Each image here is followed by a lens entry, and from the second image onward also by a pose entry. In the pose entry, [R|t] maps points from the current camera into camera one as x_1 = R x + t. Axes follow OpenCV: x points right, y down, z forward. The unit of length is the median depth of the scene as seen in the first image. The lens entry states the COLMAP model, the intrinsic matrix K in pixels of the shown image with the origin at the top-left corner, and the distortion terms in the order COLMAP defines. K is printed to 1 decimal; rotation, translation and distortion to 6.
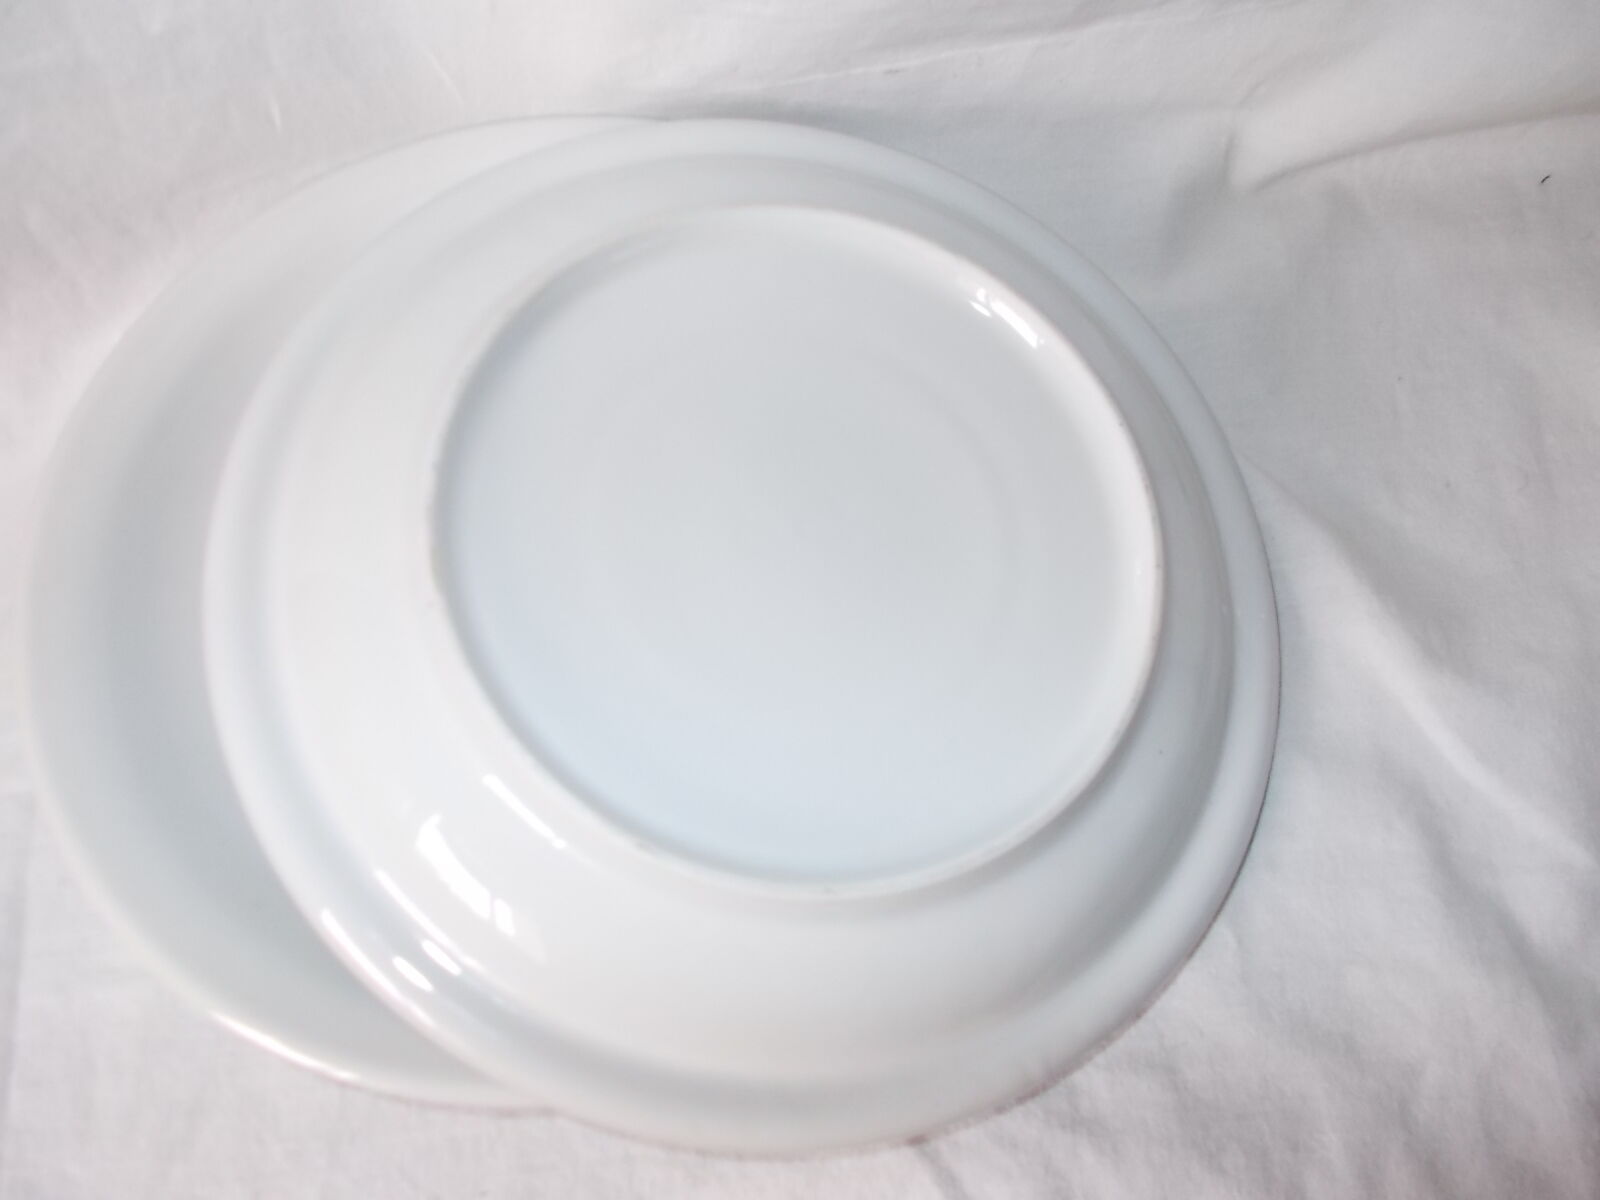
lens RADIAL K [[1200.9, 0, 840.0], [0, 1200.9, 565.6], [0, 0, 1]] dist [0.016989, -0.022401]
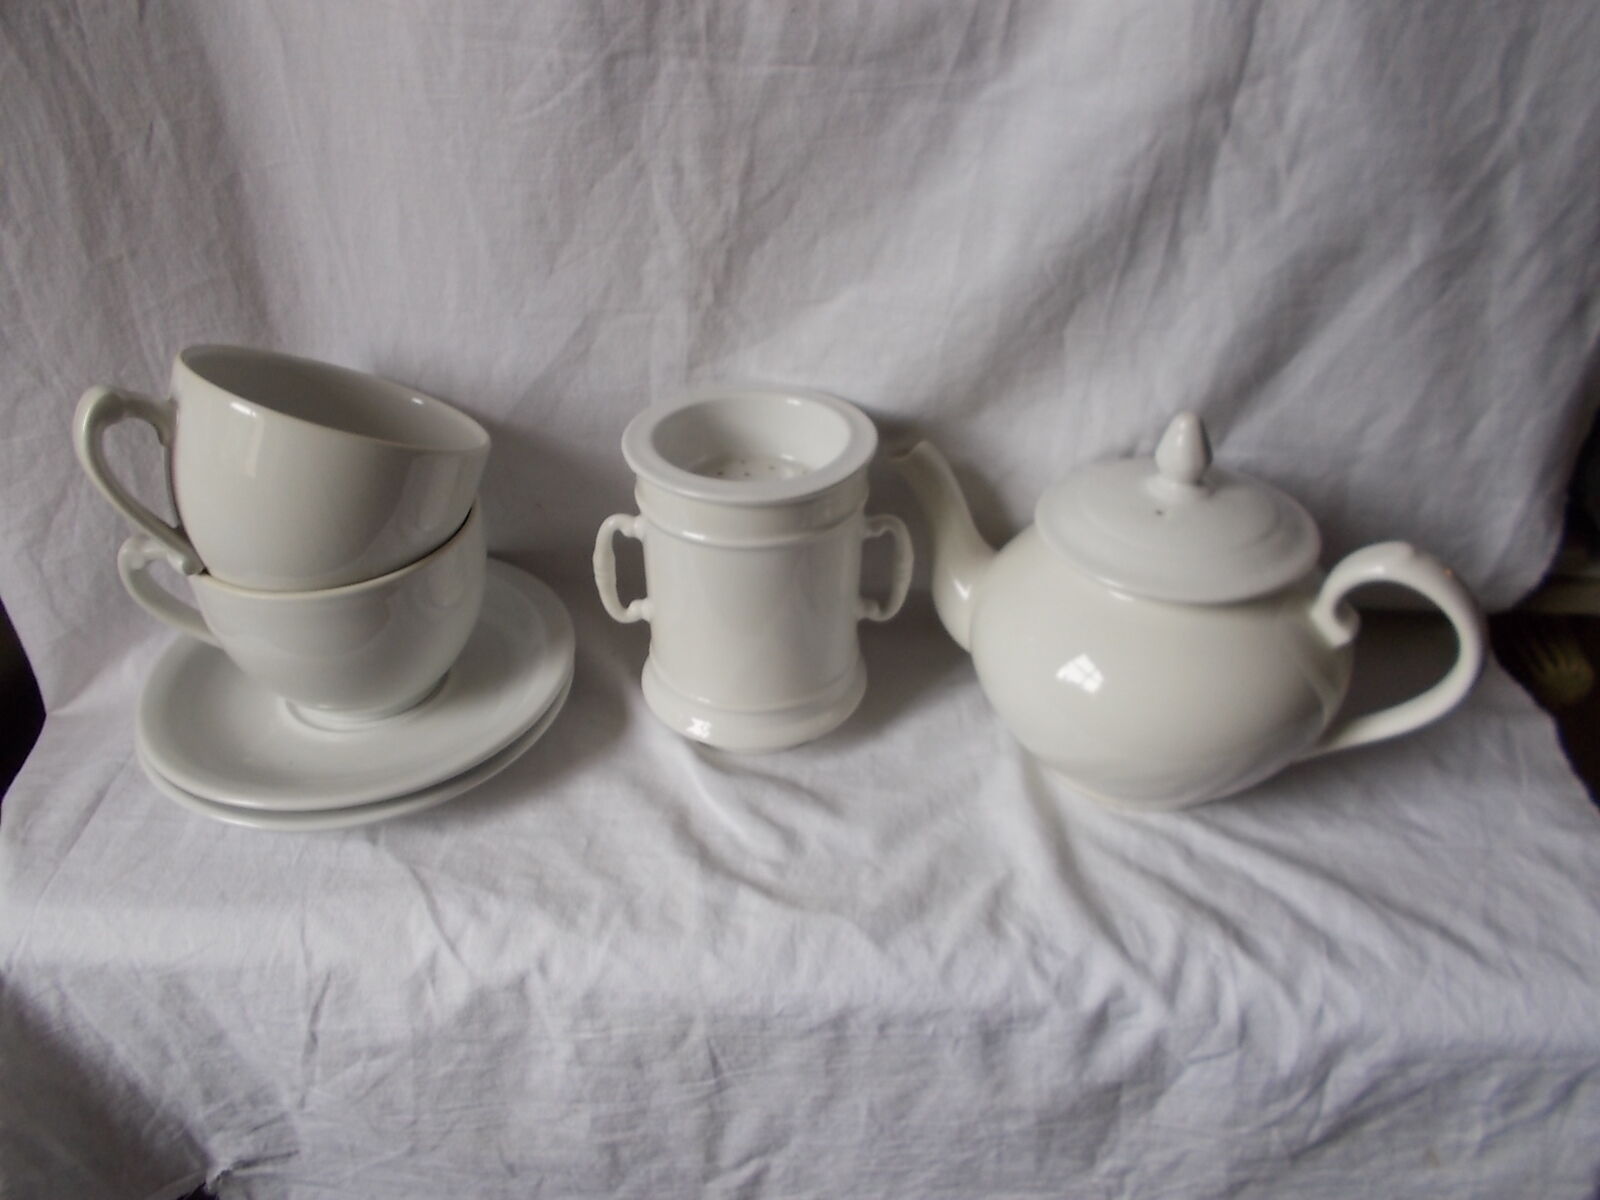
lens RADIAL K [[1200.9, 0, 800.0], [0, 1200.9, 605.1], [0, 0, 1]] dist [0.016989, -0.022401]
pose [[0.993006, 0.069188, -0.095664, 0.988437], [-0.110085, 0.835398, -0.538509, 1.194498], [0.042659, 0.545274, 0.837172, -1.268744]]
